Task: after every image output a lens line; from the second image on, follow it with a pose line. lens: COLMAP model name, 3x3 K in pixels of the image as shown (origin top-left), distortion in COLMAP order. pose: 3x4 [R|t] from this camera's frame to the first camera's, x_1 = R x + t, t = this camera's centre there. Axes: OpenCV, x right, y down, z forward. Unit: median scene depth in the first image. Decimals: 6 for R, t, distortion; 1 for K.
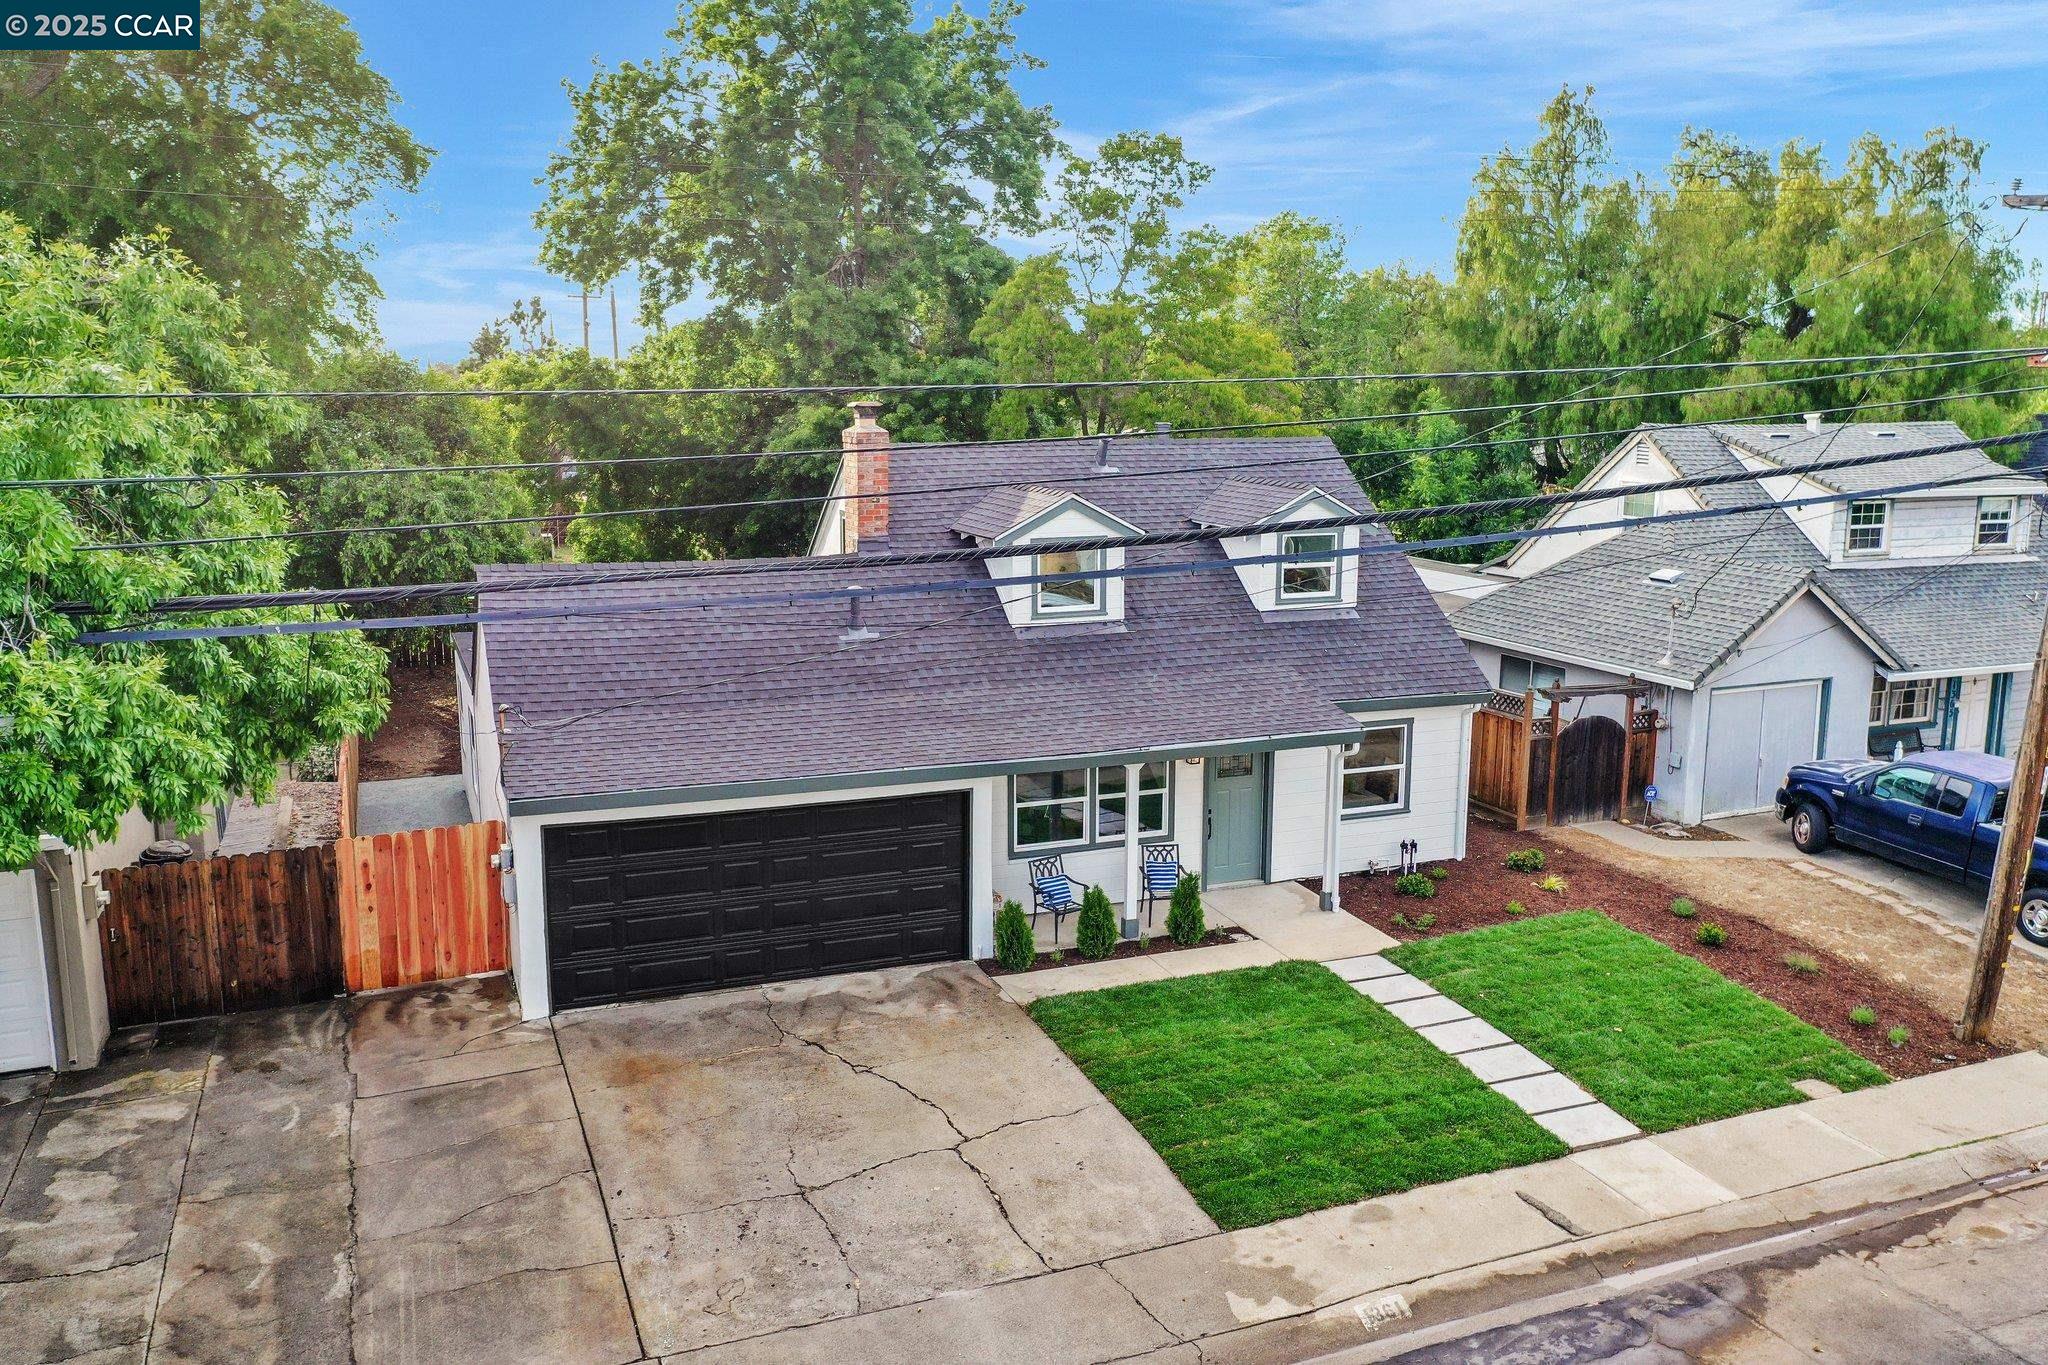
lens RADIAL K [[1609.4, 0, 1029.1], [0, 1609.4, 678.1], [0, 0, 1]] dist [-0.007780, 0.000448]
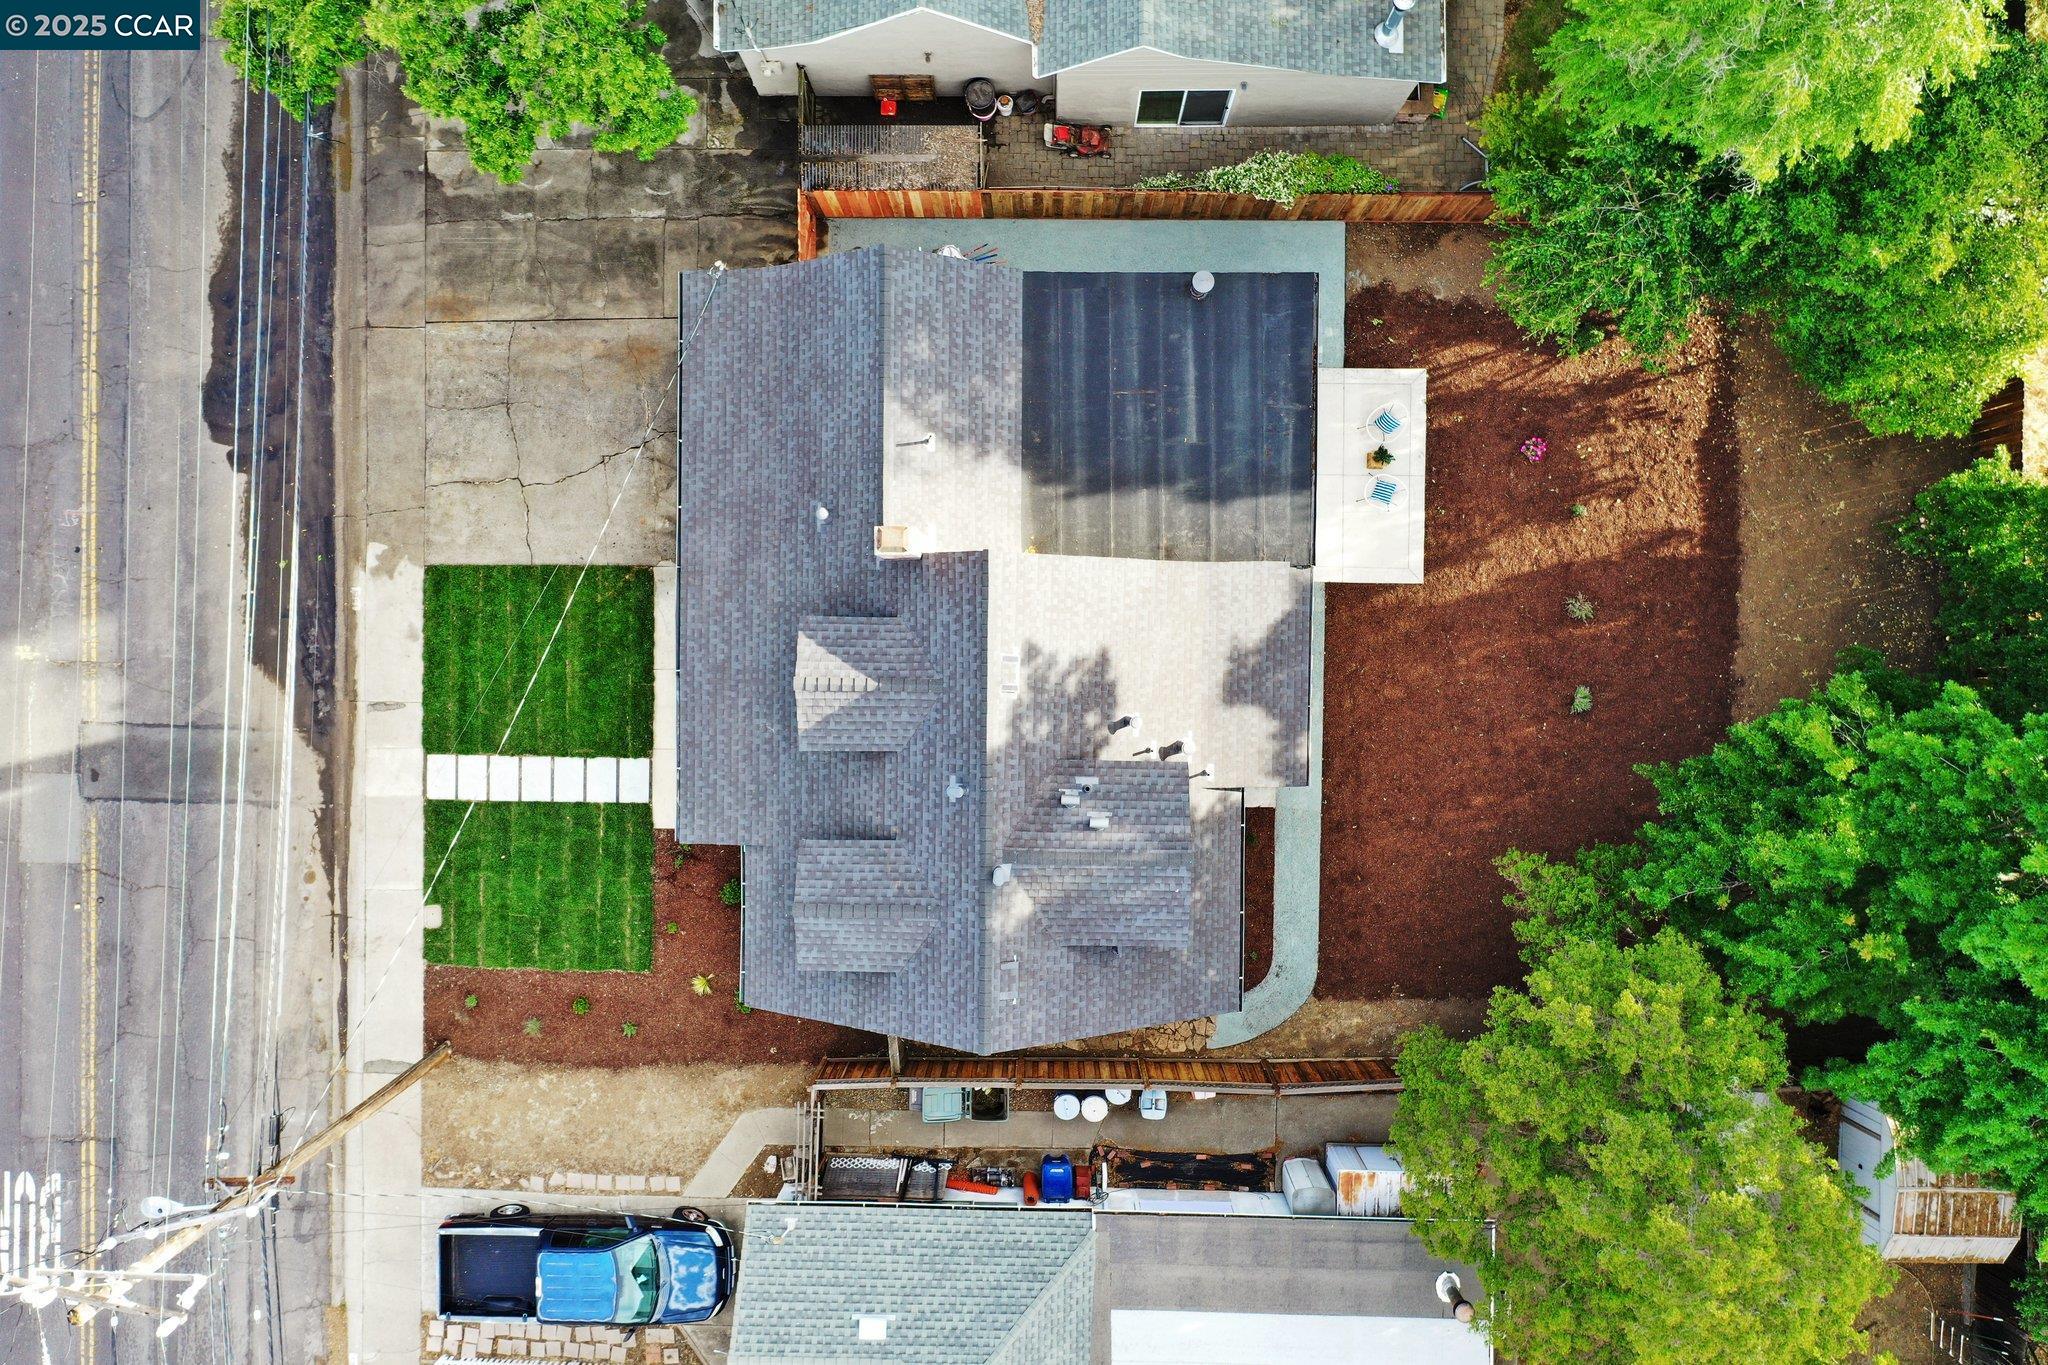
lens RADIAL K [[1609.4, 0, 1020.1], [0, 1609.4, 672.8], [0, 0, 1]] dist [-0.007780, 0.000448]
pose [[-0.385250, 0.922749, 0.010784, -0.068853], [-0.154650, -0.076079, 0.985036, -1.529878], [0.909761, 0.377818, 0.172013, 1.048718]]
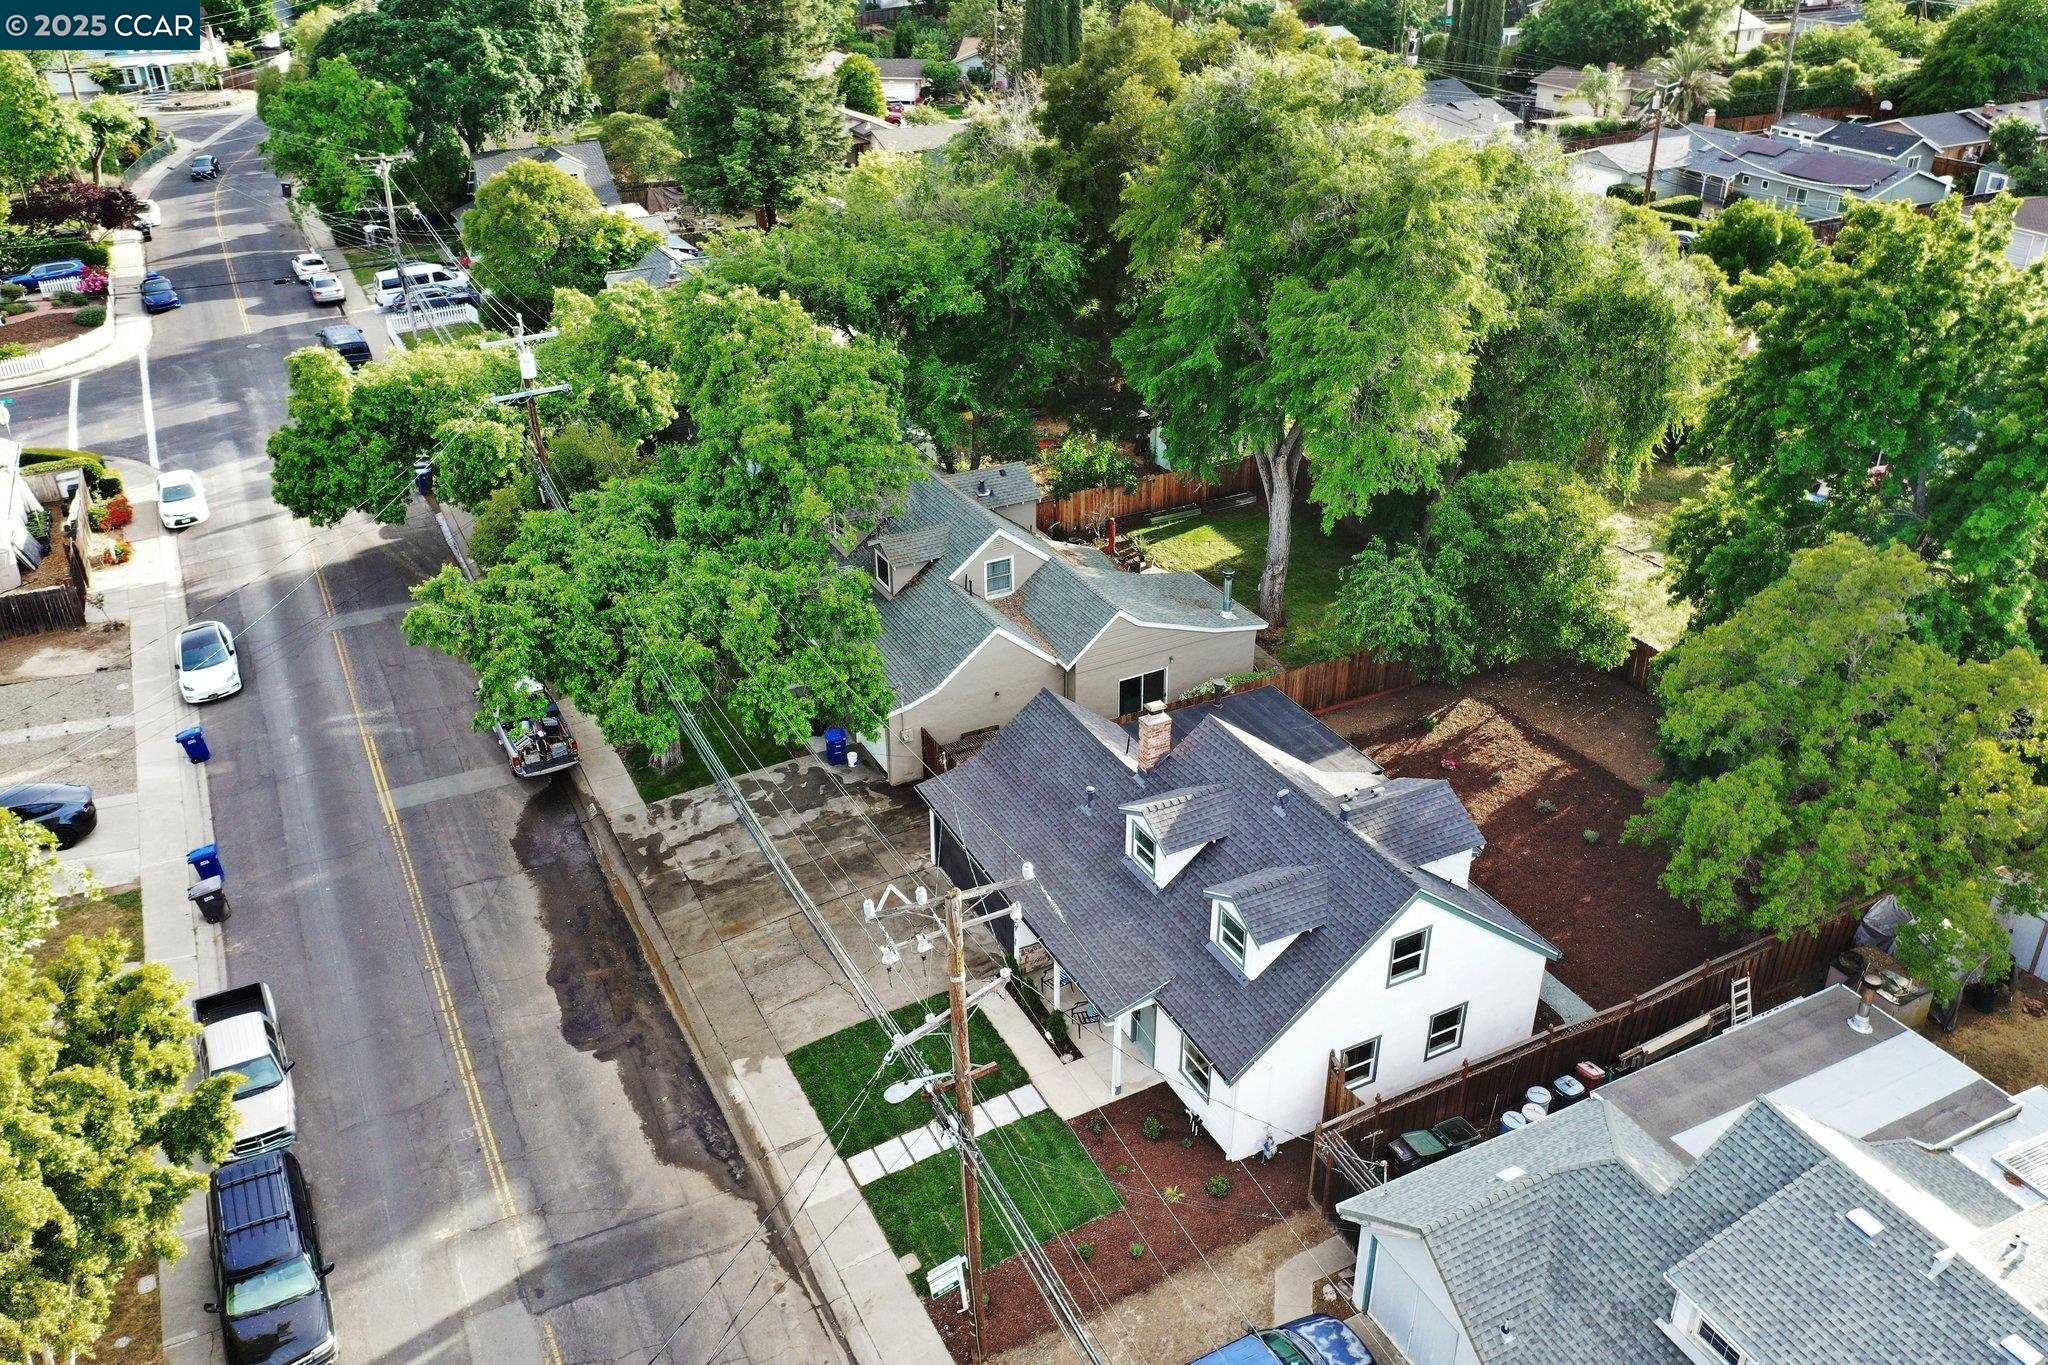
lens RADIAL K [[1609.4, 0, 1029.5], [0, 1609.4, 682.6], [0, 0, 1]] dist [-0.007780, 0.000448]
pose [[0.085265, 0.482003, -0.872011, 1.644107], [-0.172848, 0.869083, 0.463484, -1.142250], [0.981251, 0.111207, 0.157416, 0.657300]]
